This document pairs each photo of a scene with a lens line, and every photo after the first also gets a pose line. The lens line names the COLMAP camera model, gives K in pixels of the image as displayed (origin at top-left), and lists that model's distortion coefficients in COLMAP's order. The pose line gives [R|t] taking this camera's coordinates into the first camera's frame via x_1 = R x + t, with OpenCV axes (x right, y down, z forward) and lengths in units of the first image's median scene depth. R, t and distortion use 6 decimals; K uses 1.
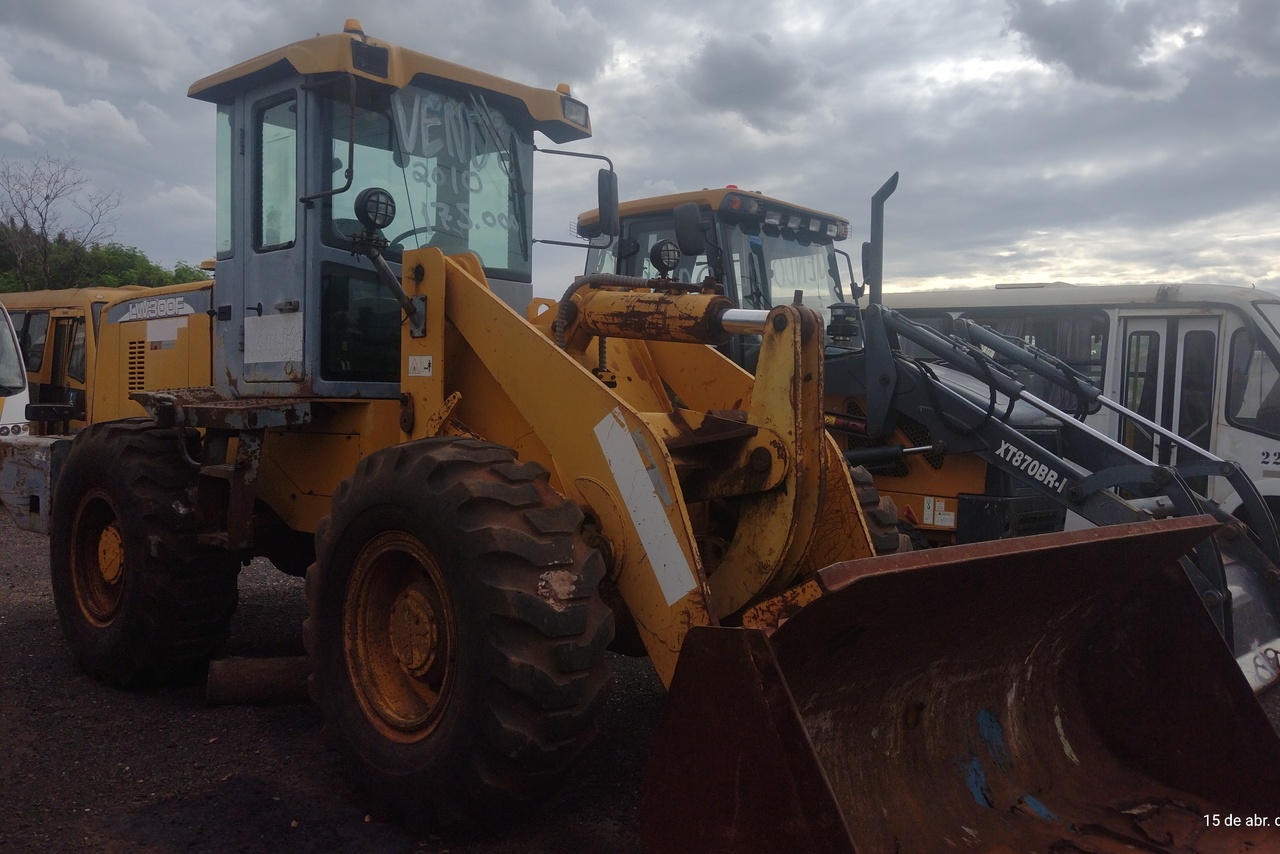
lens RADIAL K [[1183.8, 0, 638.7], [0, 1183.8, 431.4], [0, 0, 1]] dist [0.101844, -0.193793]
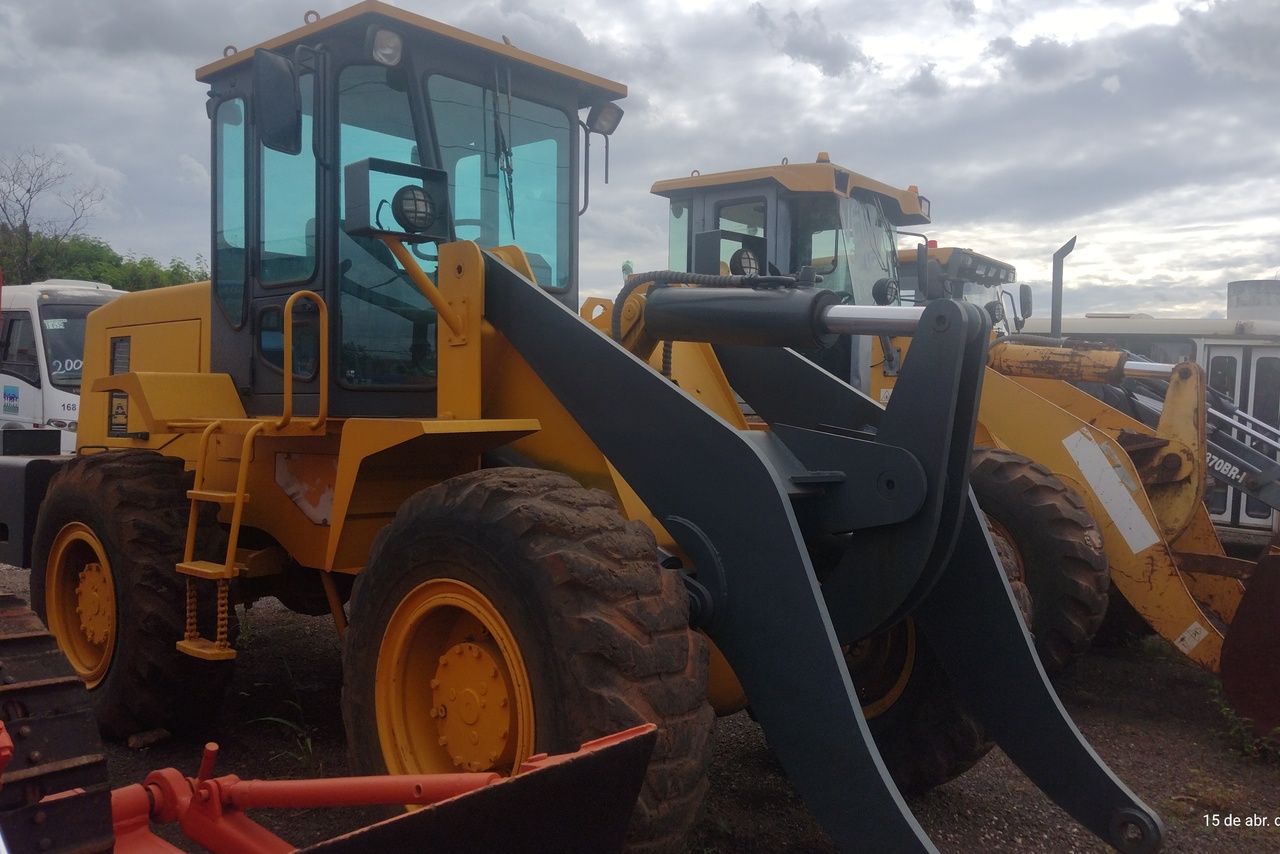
lens RADIAL K [[1183.8, 0, 639.0], [0, 1183.8, 423.8], [0, 0, 1]] dist [0.101844, -0.193793]
pose [[0.995918, 0.005125, 0.090115, -0.471764], [-0.005231, 0.999986, 0.000936, -0.014898], [-0.090109, -0.001403, 0.995931, -0.323599]]
